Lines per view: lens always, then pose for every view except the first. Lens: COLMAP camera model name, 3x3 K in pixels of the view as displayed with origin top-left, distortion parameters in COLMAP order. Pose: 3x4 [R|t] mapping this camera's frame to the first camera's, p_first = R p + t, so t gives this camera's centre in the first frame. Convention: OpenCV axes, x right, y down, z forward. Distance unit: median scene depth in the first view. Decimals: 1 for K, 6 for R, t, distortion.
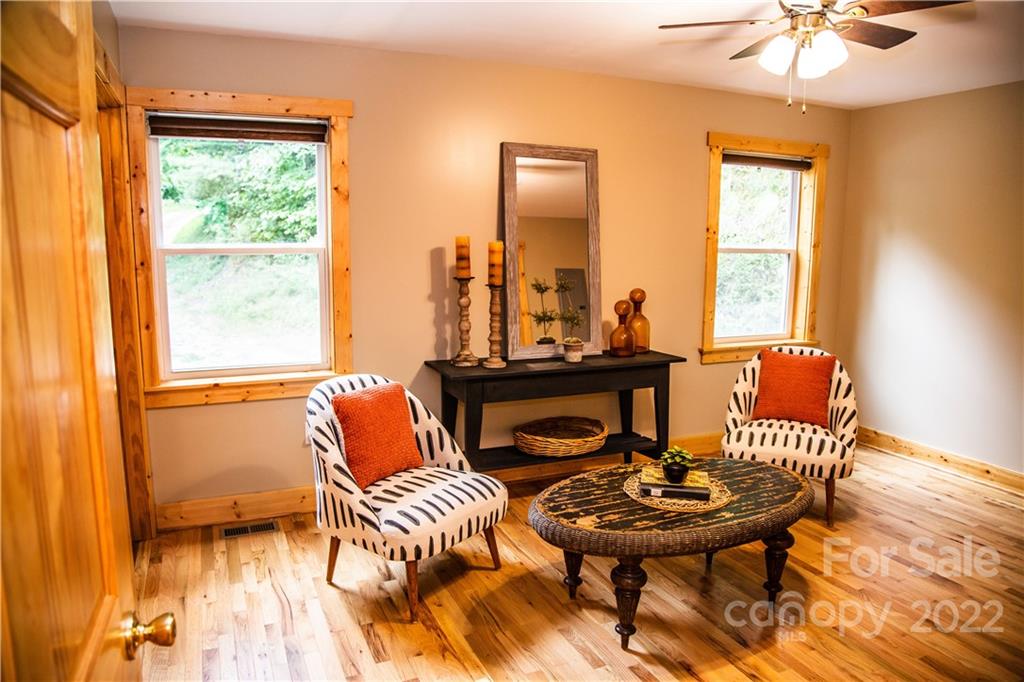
lens RADIAL K [[685.1, 0, 510.9], [0, 685.1, 339.8], [0, 0, 1]] dist [-0.079266, 0.001101]
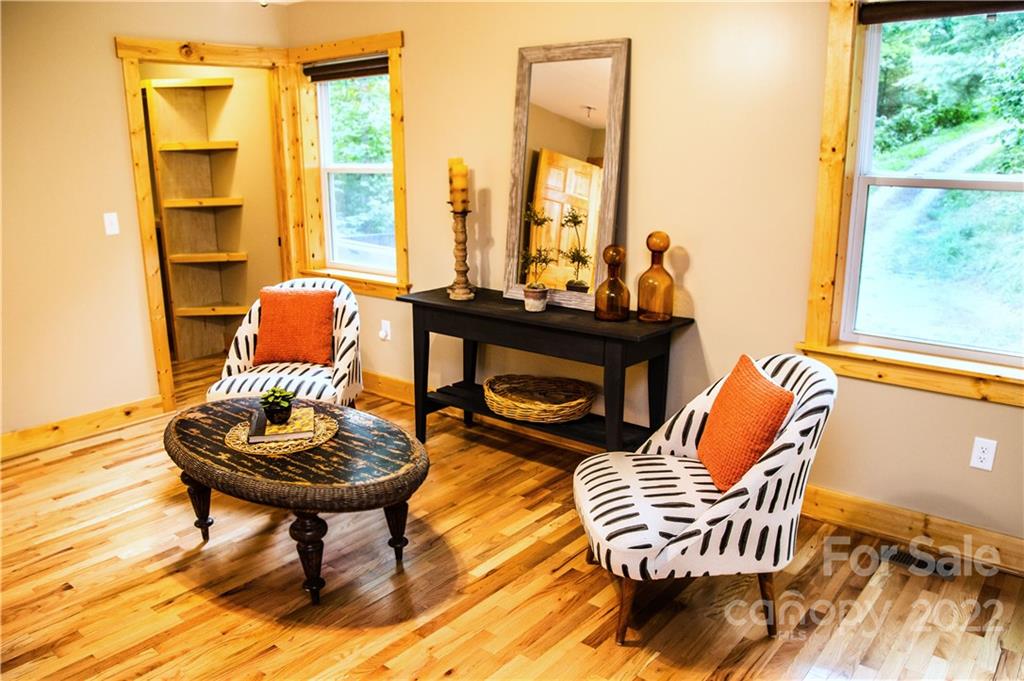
lens RADIAL K [[785.2, 0, 512.4], [0, 785.2, 342.7], [0, 0, 1]] dist [-0.099777, 0.024959]
pose [[0.450513, 0.206206, -0.868629, 1.021520], [-0.119763, 0.978125, 0.170084, -0.099200], [0.884700, 0.027405, 0.465354, 0.600557]]
